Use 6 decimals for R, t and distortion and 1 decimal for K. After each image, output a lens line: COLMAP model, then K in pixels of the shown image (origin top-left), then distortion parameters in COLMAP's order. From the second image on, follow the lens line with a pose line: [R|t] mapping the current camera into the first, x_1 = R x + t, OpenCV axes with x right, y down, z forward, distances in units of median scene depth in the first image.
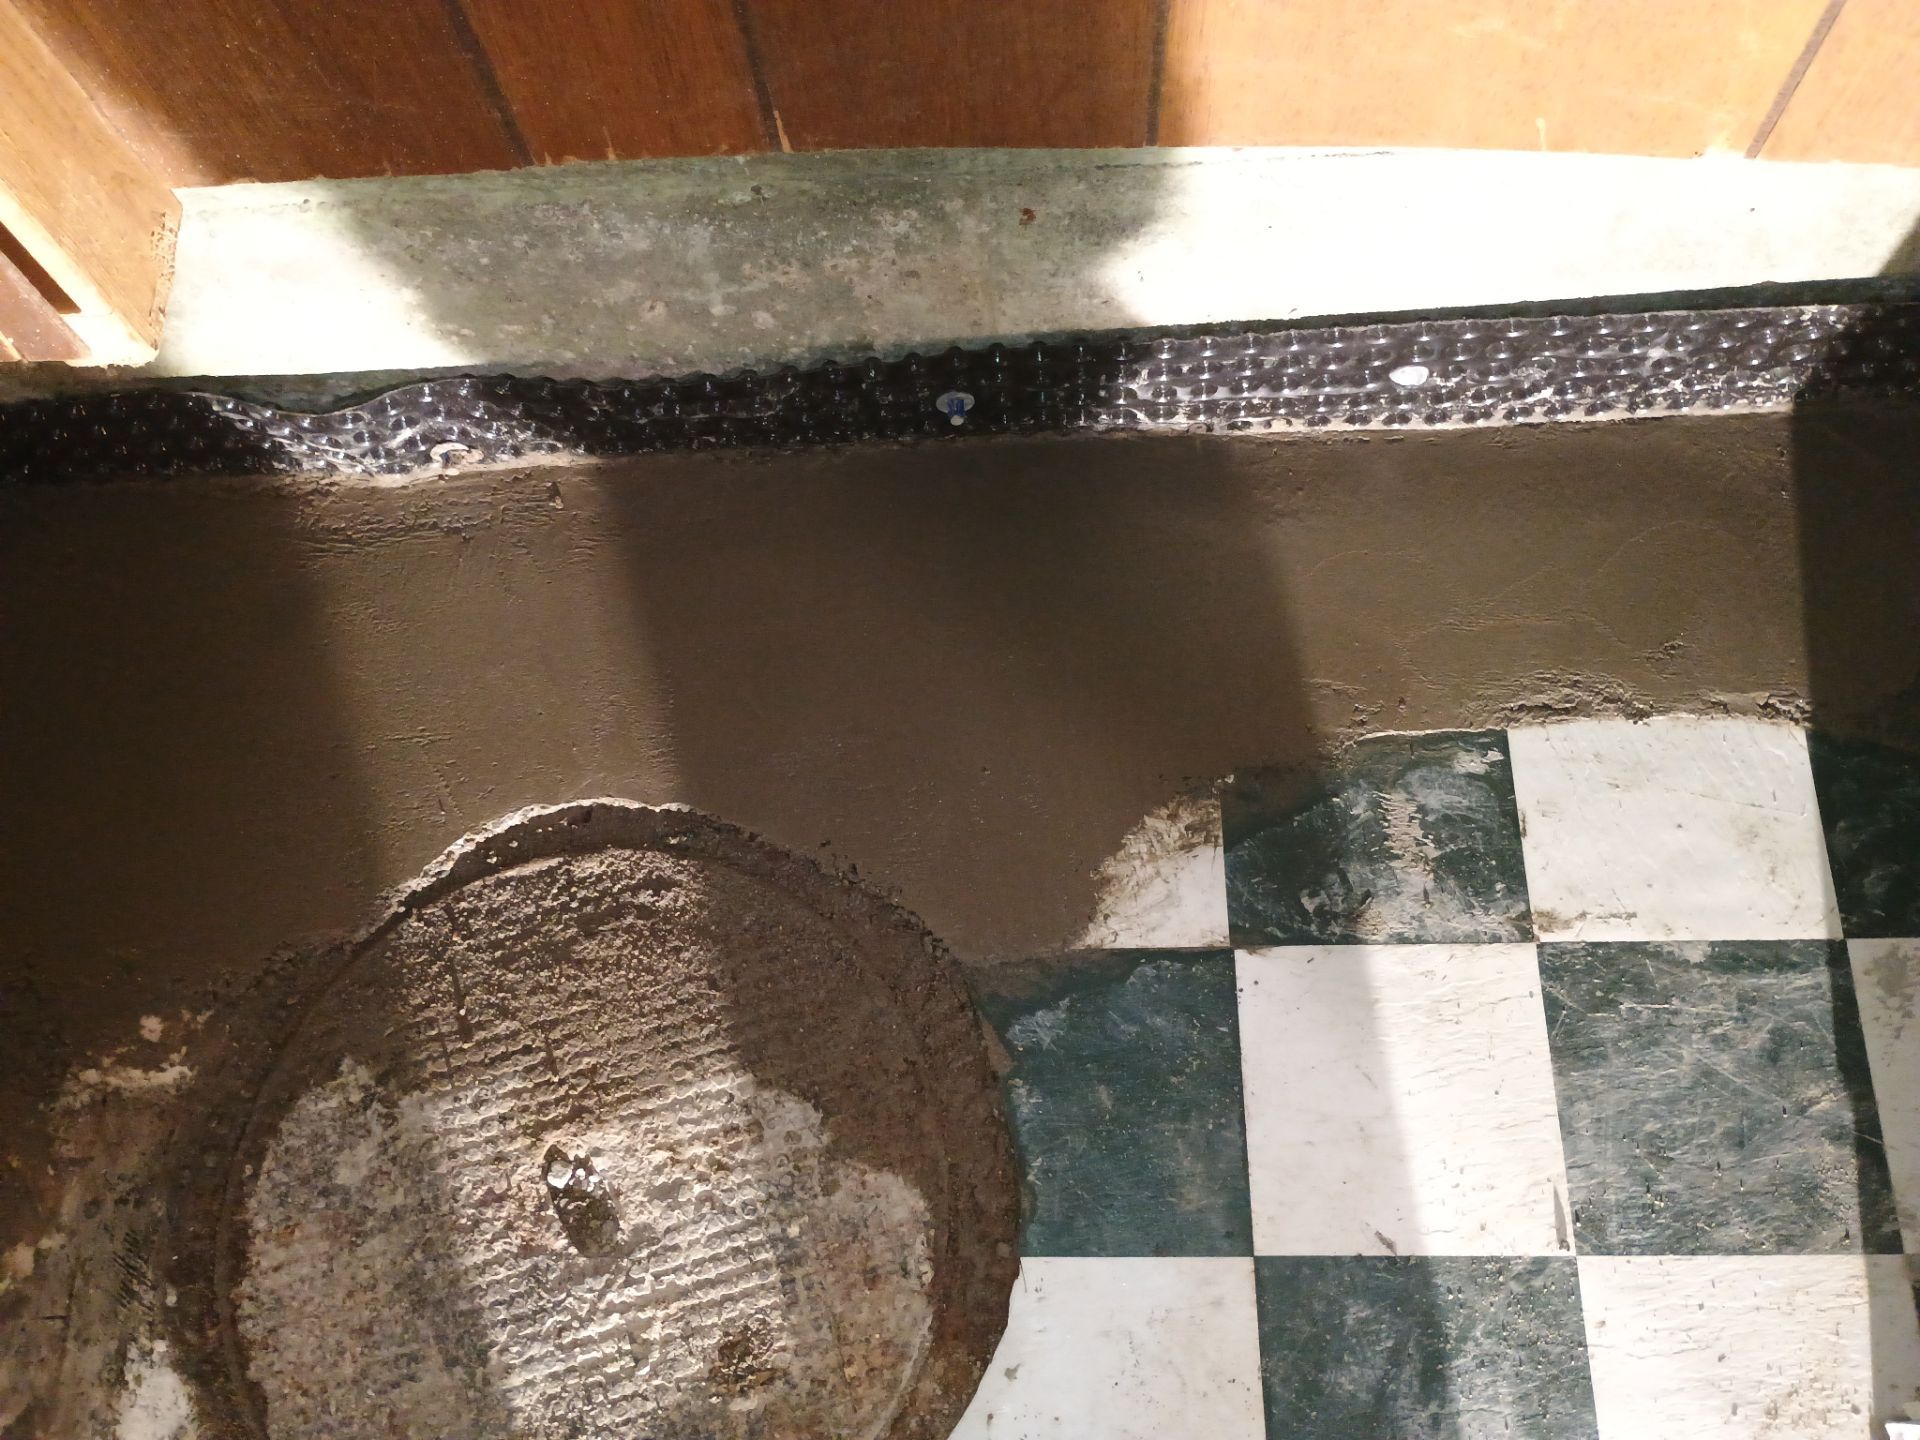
lens RADIAL K [[1662.5, 0, 968.7], [0, 1662.5, 719.9], [0, 0, 1]] dist [0.053032, -0.082308]
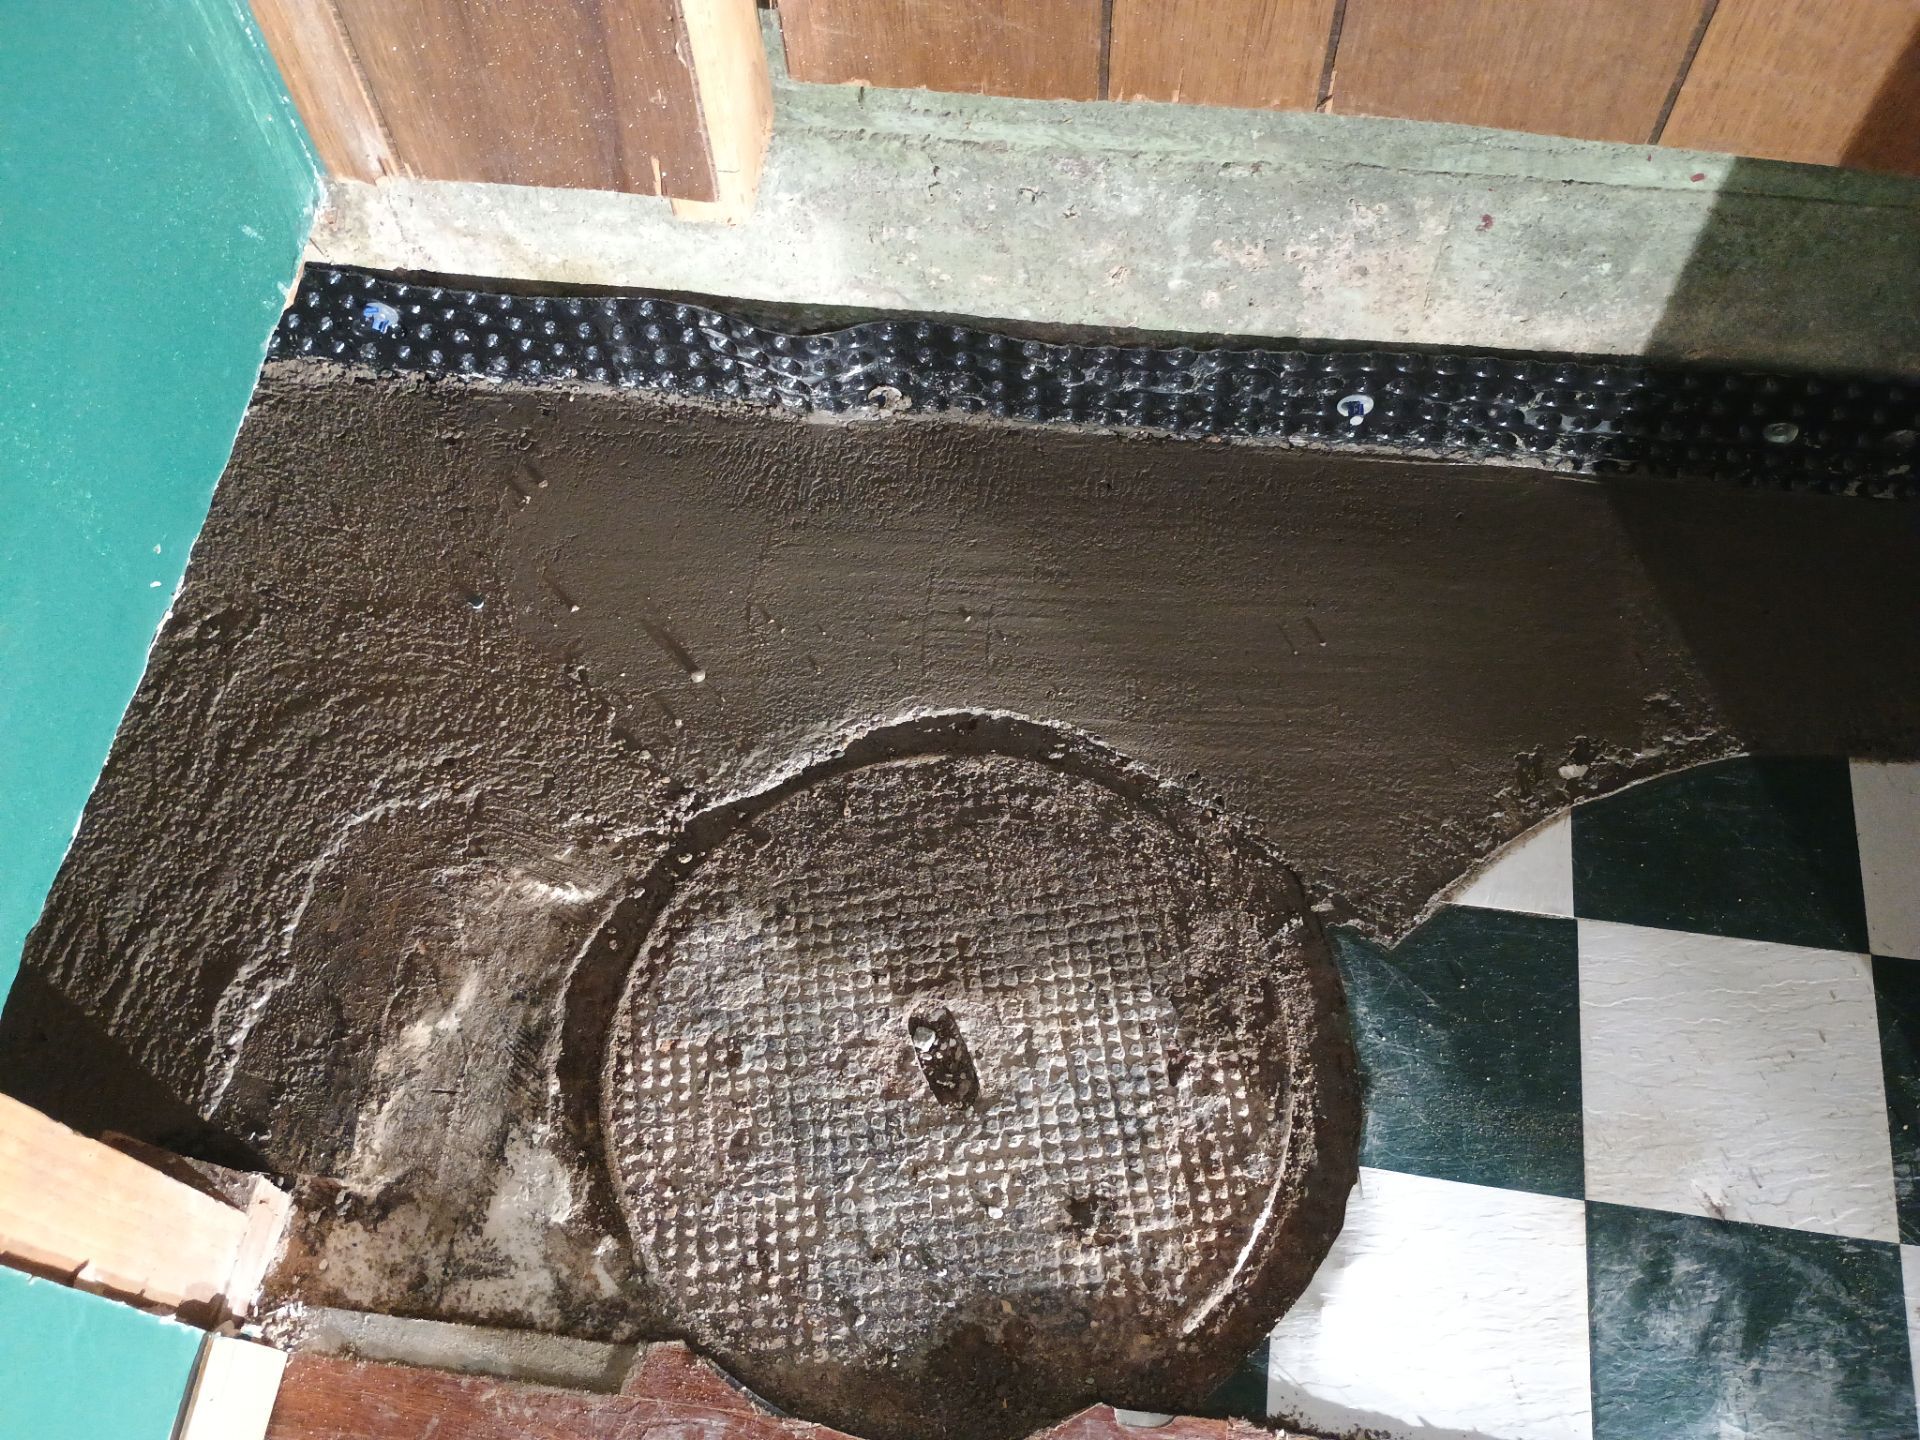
lens RADIAL K [[1662.5, 0, 980.8], [0, 1662.5, 712.9], [0, 0, 1]] dist [0.053032, -0.082308]
pose [[0.988868, 0.141879, -0.044849, -0.188149], [-0.146424, 0.981465, -0.123636, 0.196432], [0.026476, 0.128827, 0.991314, -0.080761]]
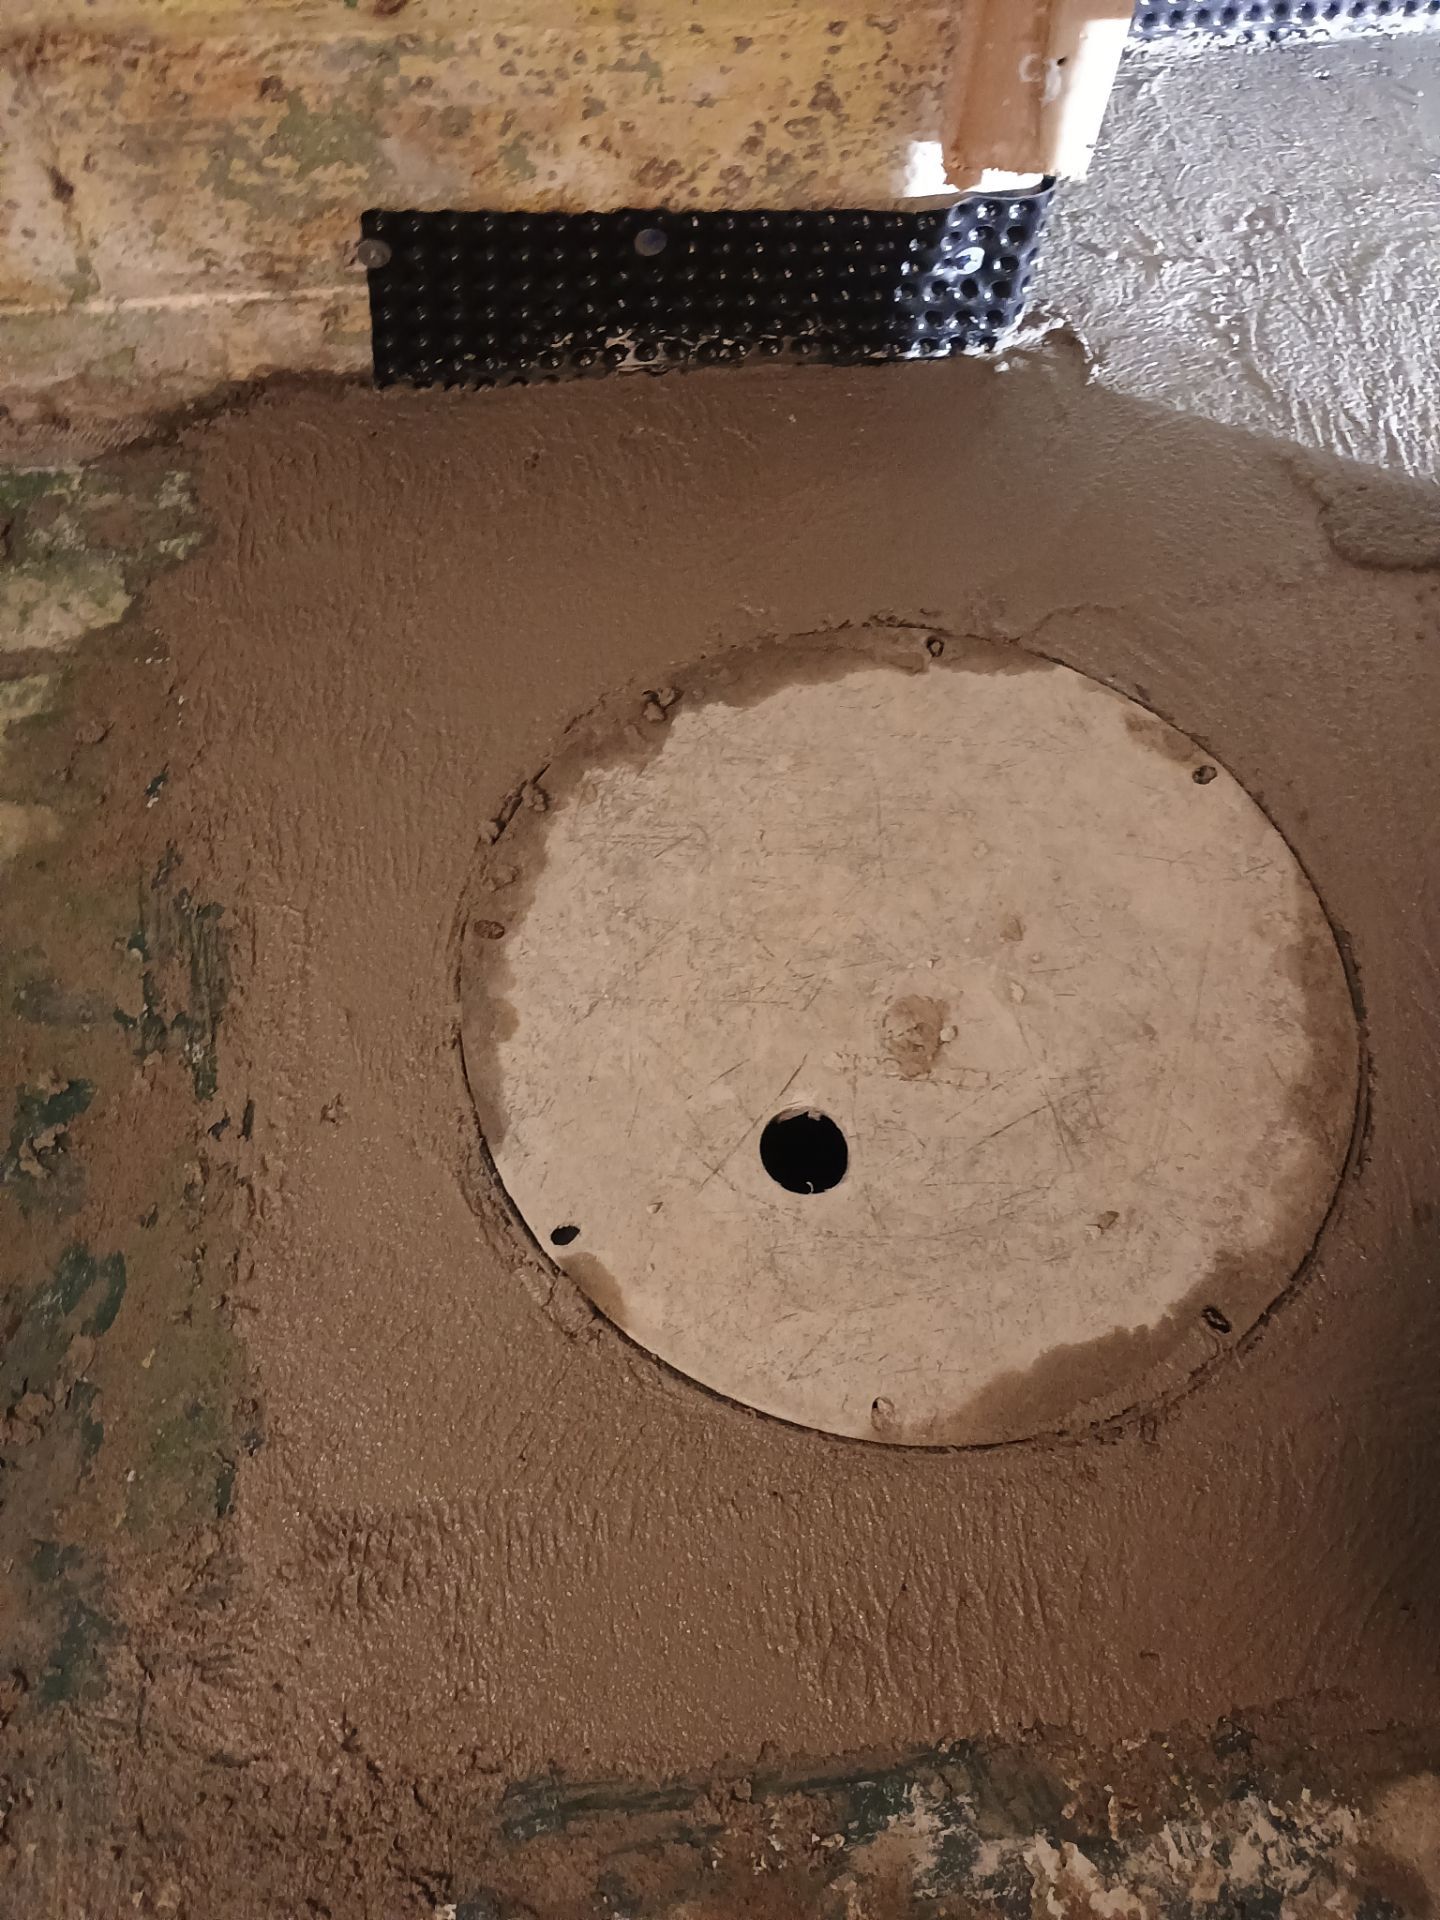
lens RADIAL K [[1662.5, 0, 737.0], [0, 1662.5, 958.2], [0, 0, 1]] dist [0.053032, -0.082308]
pose [[0.981815, -0.082733, 0.170862, -1.582835], [0.101352, 0.989475, -0.103281, 0.830262], [-0.160519, 0.118720, 0.979867, -0.206641]]
